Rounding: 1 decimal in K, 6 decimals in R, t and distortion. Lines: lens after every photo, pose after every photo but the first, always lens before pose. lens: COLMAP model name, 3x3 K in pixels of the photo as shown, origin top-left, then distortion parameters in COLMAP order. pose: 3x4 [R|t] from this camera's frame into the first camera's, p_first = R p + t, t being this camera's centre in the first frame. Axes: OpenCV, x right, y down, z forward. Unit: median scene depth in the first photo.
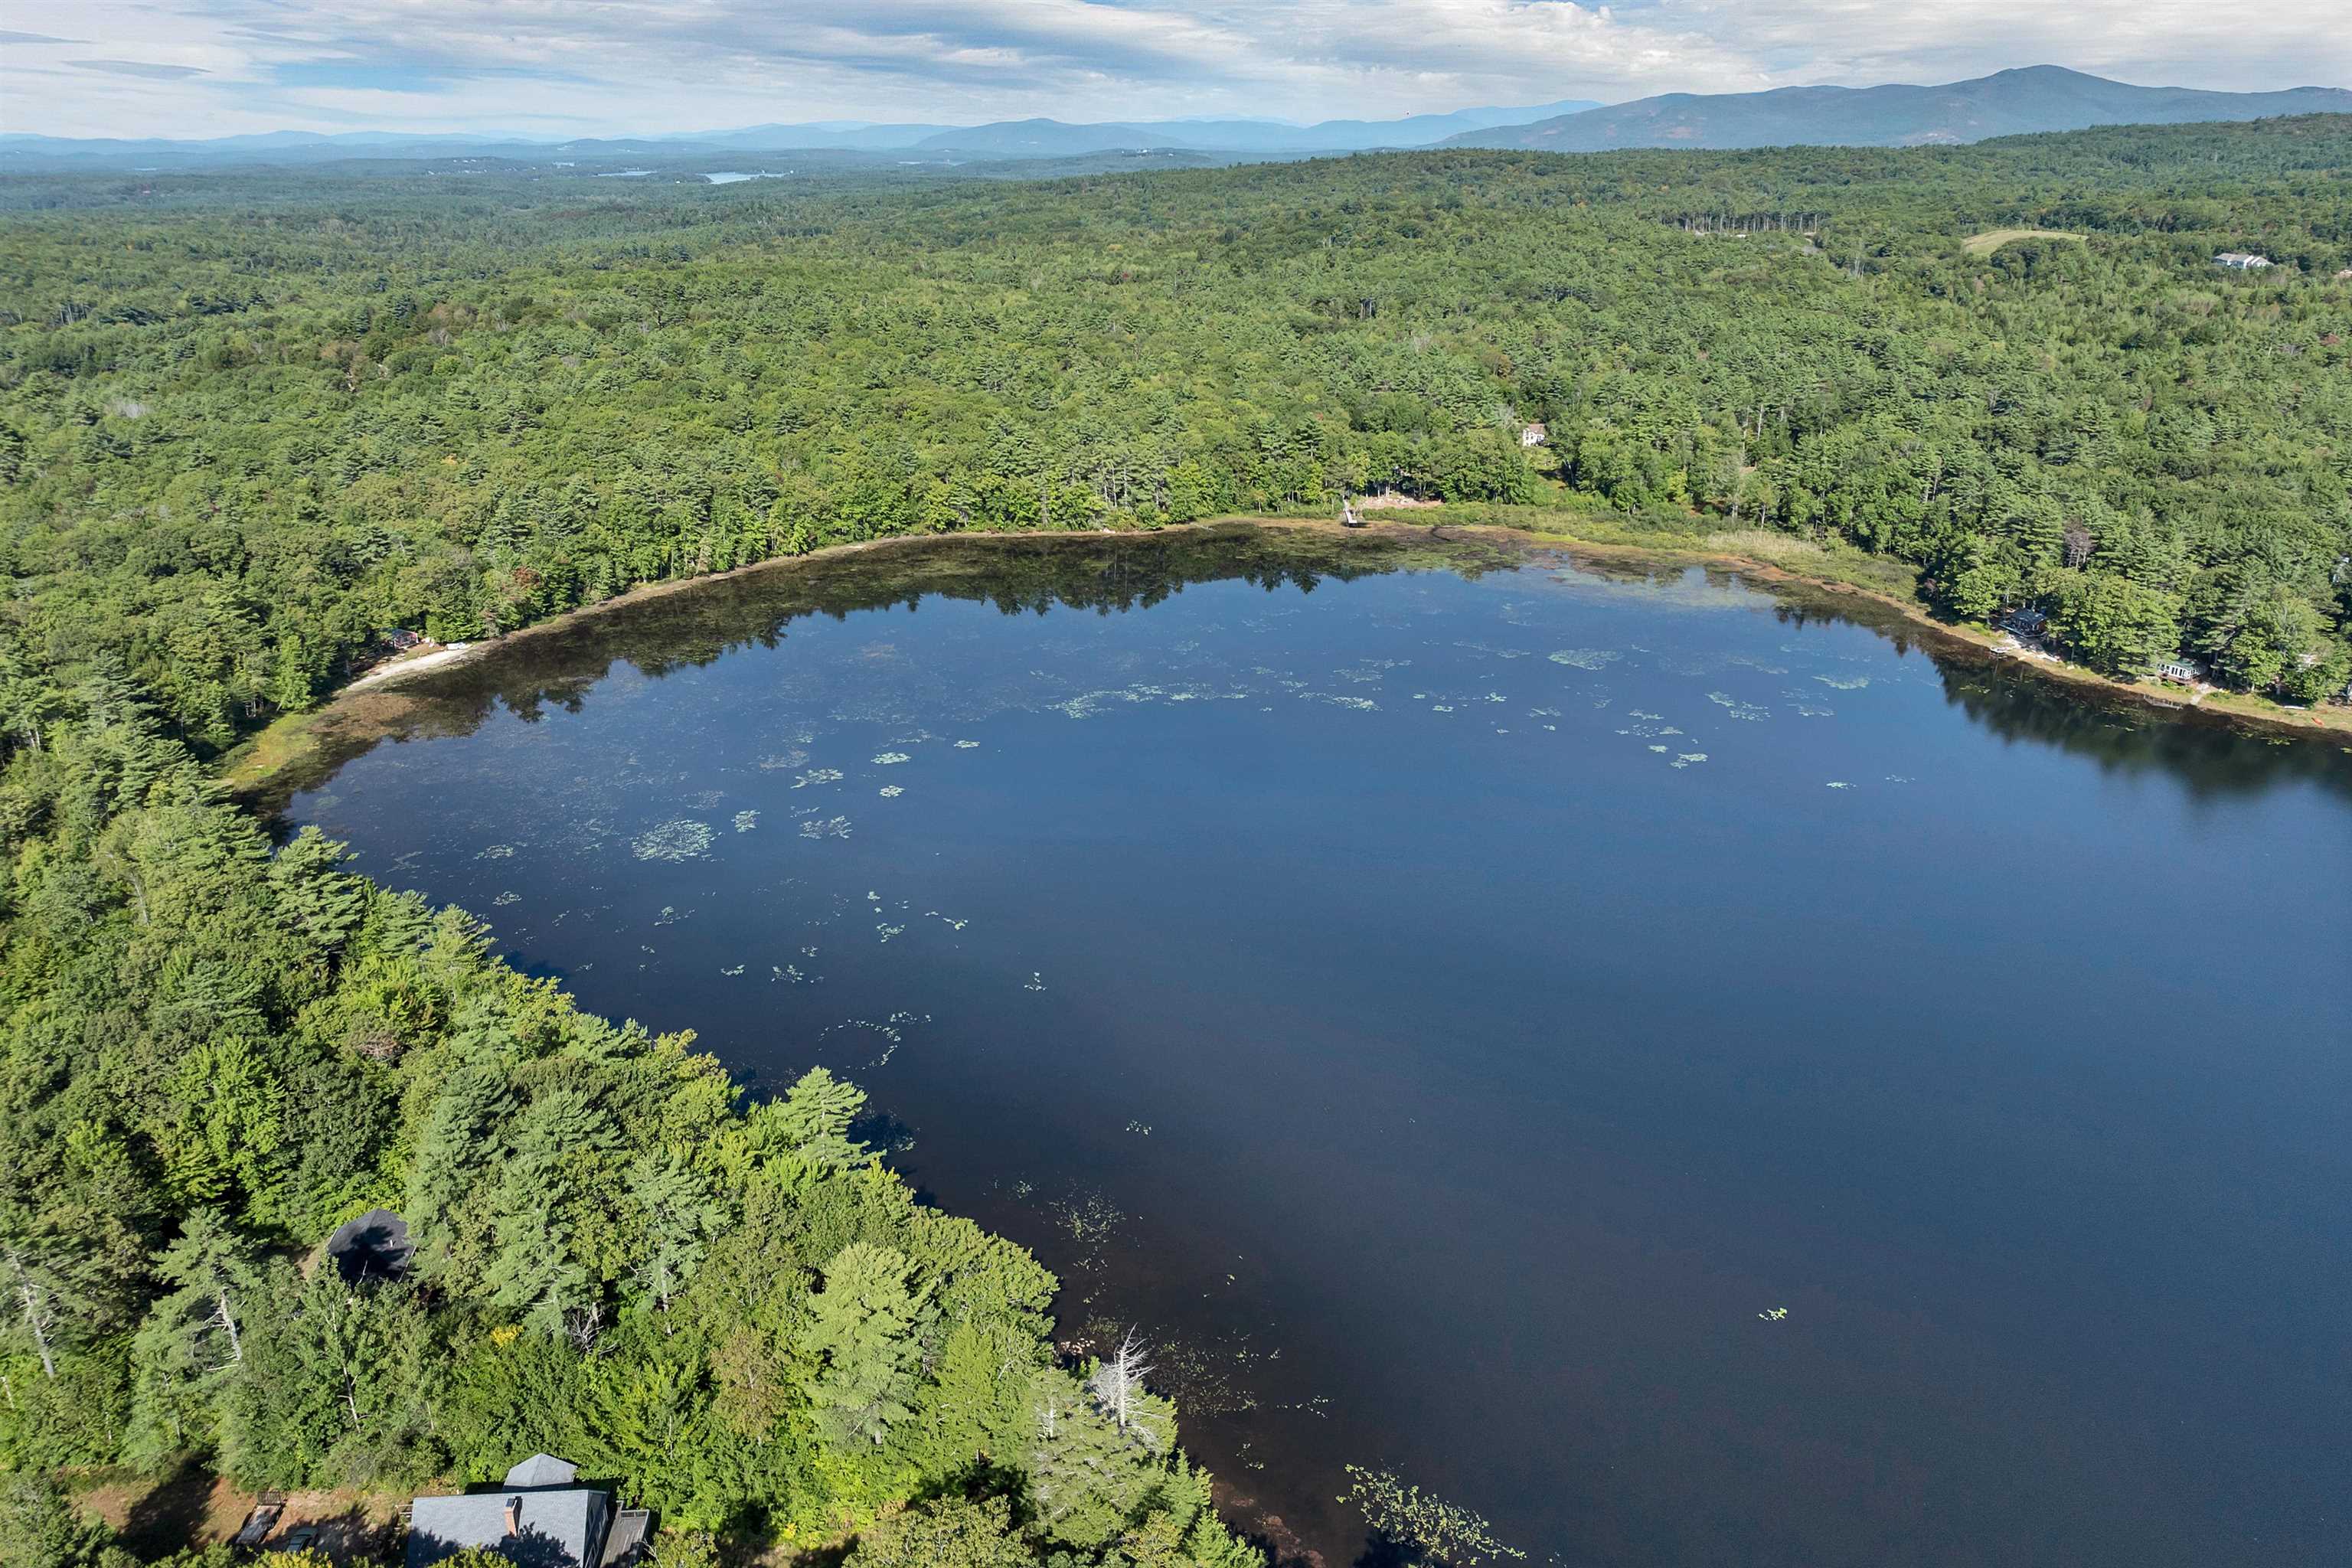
lens RADIAL K [[1681.6, 0, 1180.2], [0, 1681.6, 723.9], [0, 0, 1]] dist [-0.041198, 0.003206]
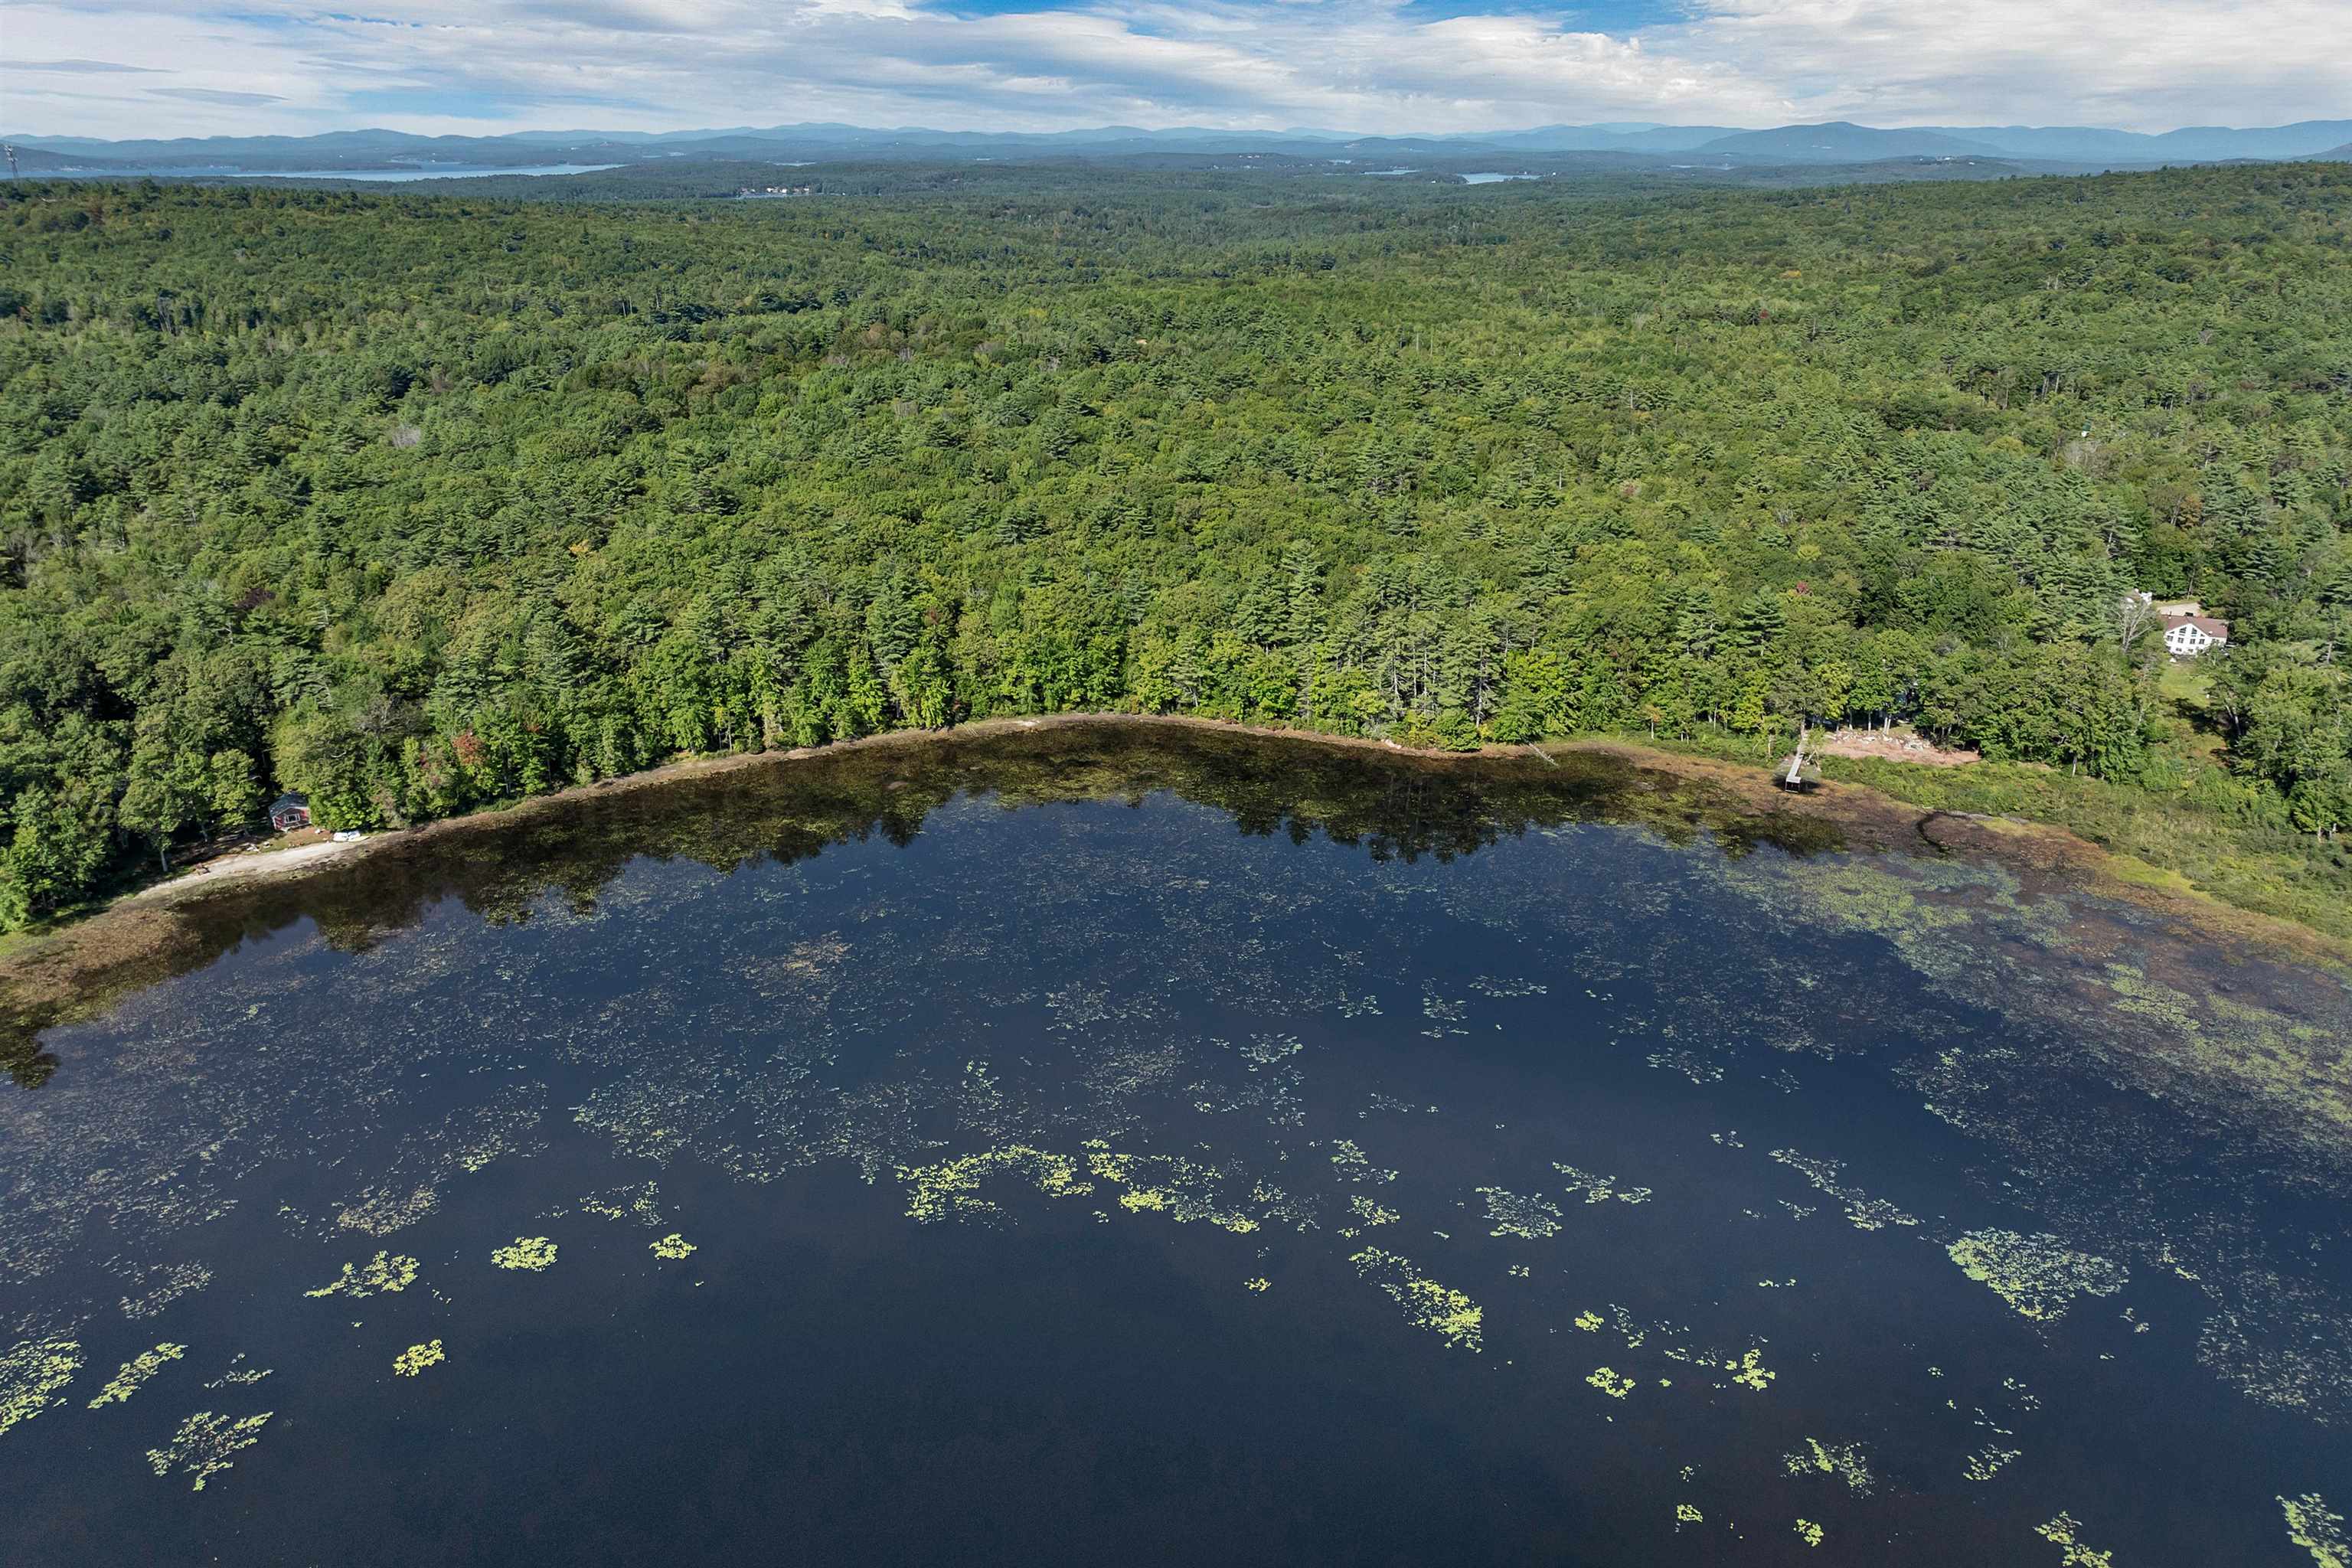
lens RADIAL K [[1681.6, 0, 1180.2], [0, 1681.6, 723.9], [0, 0, 1]] dist [-0.041198, 0.003206]
pose [[0.905427, 0.139789, -0.400825, 0.145009], [-0.140028, 0.989727, 0.028861, -0.129928], [0.400741, 0.029996, 0.915700, 0.363332]]
